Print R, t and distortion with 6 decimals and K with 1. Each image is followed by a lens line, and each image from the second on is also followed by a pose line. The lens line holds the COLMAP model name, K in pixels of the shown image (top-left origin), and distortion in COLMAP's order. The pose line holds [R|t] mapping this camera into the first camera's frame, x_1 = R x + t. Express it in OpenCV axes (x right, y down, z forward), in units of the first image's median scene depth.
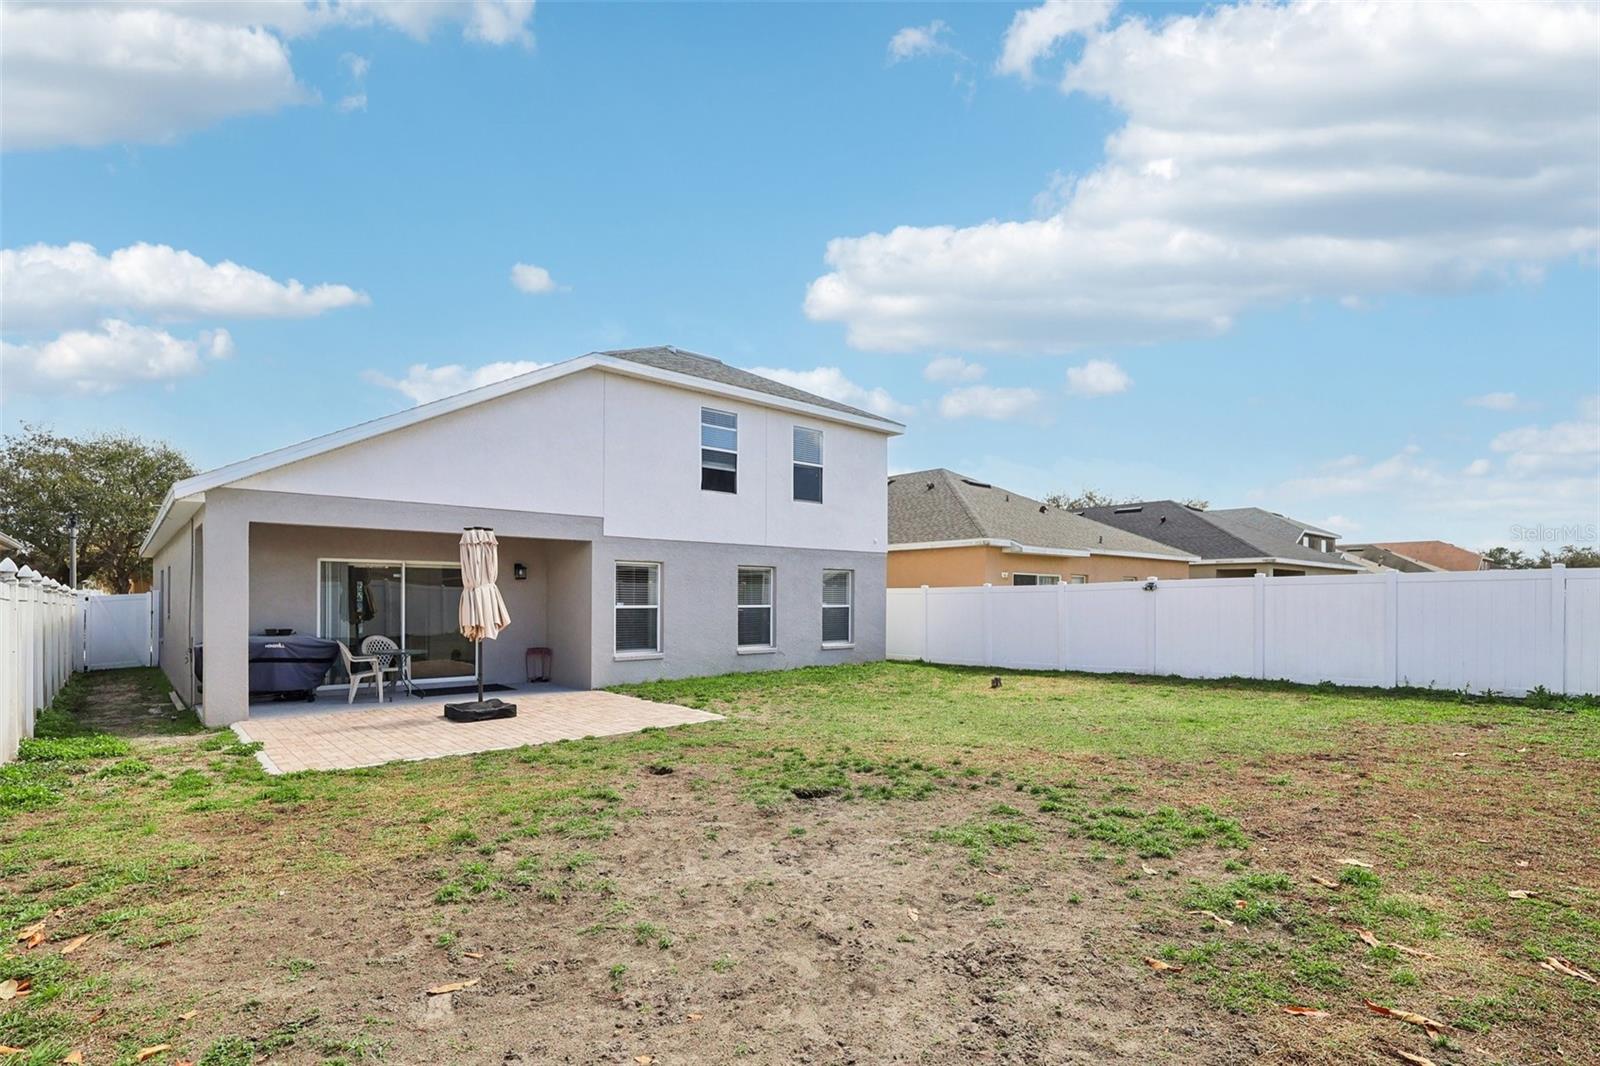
lens RADIAL K [[774.9, 0, 802.1], [0, 774.9, 599.6], [0, 0, 1]] dist [-0.000956, -0.000149]
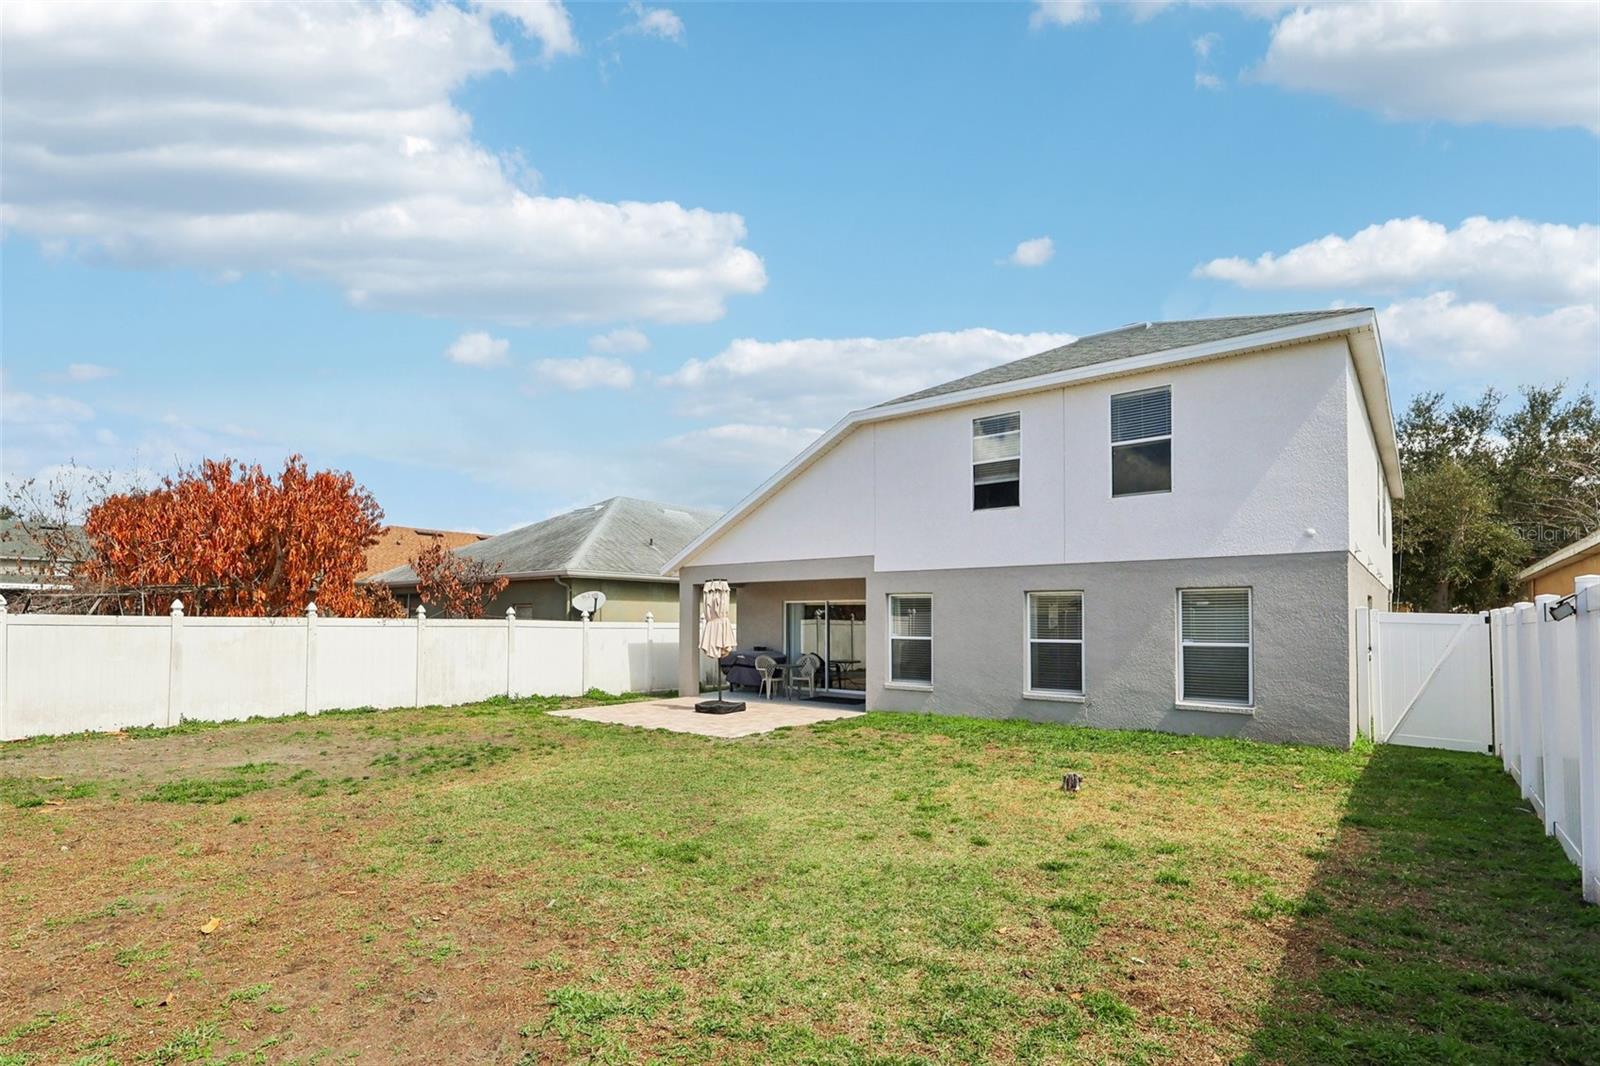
lens RADIAL K [[774.9, 0, 802.1], [0, 774.9, 599.6], [0, 0, 1]] dist [-0.000956, -0.000149]
pose [[0.153830, -0.029716, -0.987650, 0.731328], [-0.005845, 0.999503, -0.030983, -0.008227], [0.988080, 0.010539, 0.153580, 0.662559]]
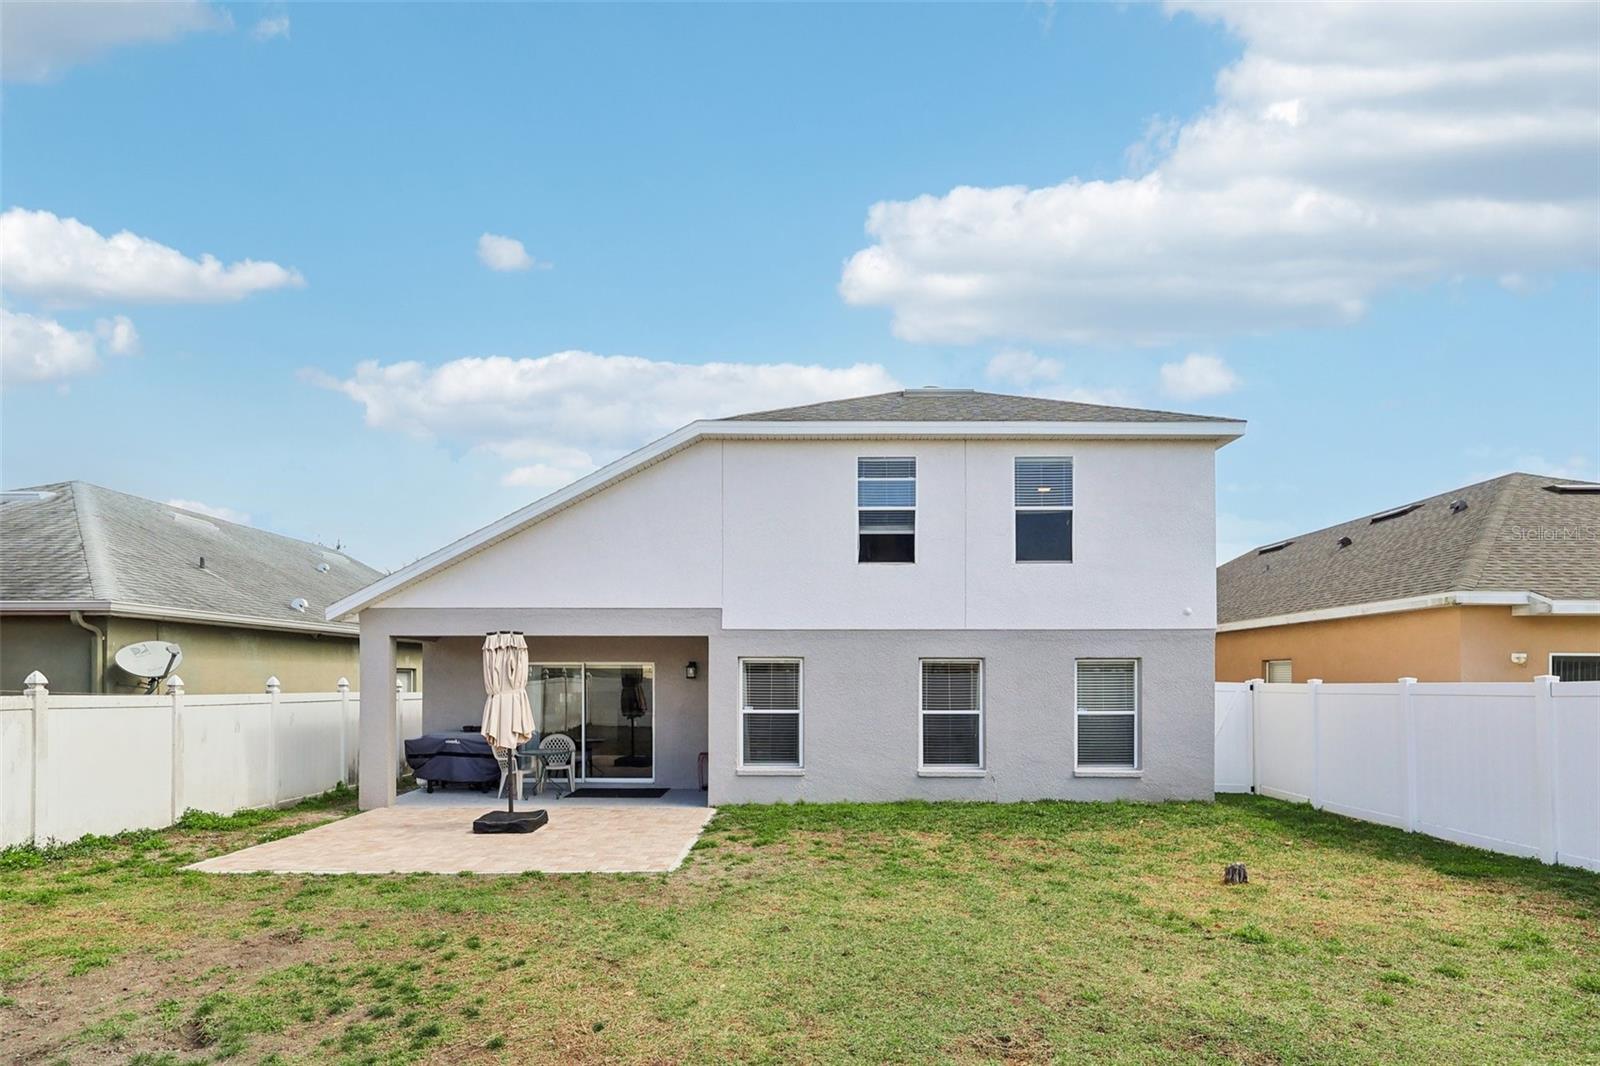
lens RADIAL K [[794.1, 0, 804.7], [0, 794.1, 669.8], [0, 0, 1]] dist [0.001496, -0.000206]
pose [[0.733972, -0.010181, -0.679104, 0.374092], [-0.000345, 0.999882, -0.015363, -0.021072], [0.679180, 0.011511, 0.733881, 0.373922]]
